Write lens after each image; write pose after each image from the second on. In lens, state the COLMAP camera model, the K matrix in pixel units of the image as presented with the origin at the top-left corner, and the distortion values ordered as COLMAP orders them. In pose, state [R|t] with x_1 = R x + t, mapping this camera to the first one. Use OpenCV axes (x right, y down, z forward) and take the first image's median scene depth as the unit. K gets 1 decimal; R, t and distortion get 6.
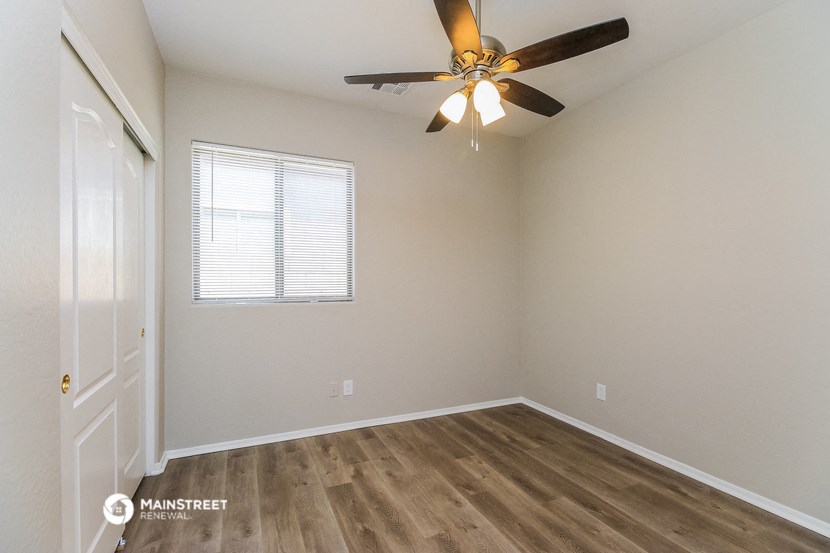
lens RADIAL K [[385.2, 0, 413.5], [0, 385.2, 279.1], [0, 0, 1]] dist [0.010400, -0.001342]
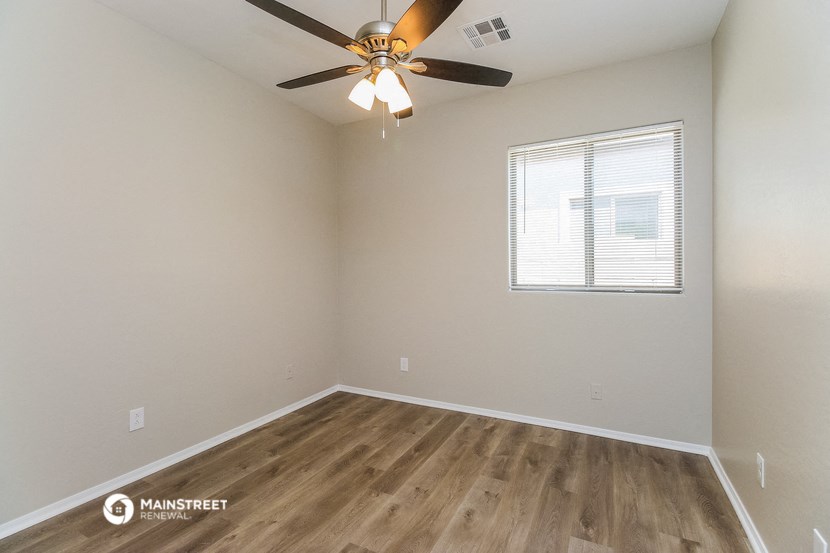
lens RADIAL K [[385.2, 0, 414.4], [0, 385.2, 274.7], [0, 0, 1]] dist [0.010400, -0.001342]
pose [[0.623397, 0.004422, -0.781893, 0.135503], [0.011222, 0.999830, 0.014601, 0.000242], [0.781825, -0.017876, 0.623241, 0.059321]]
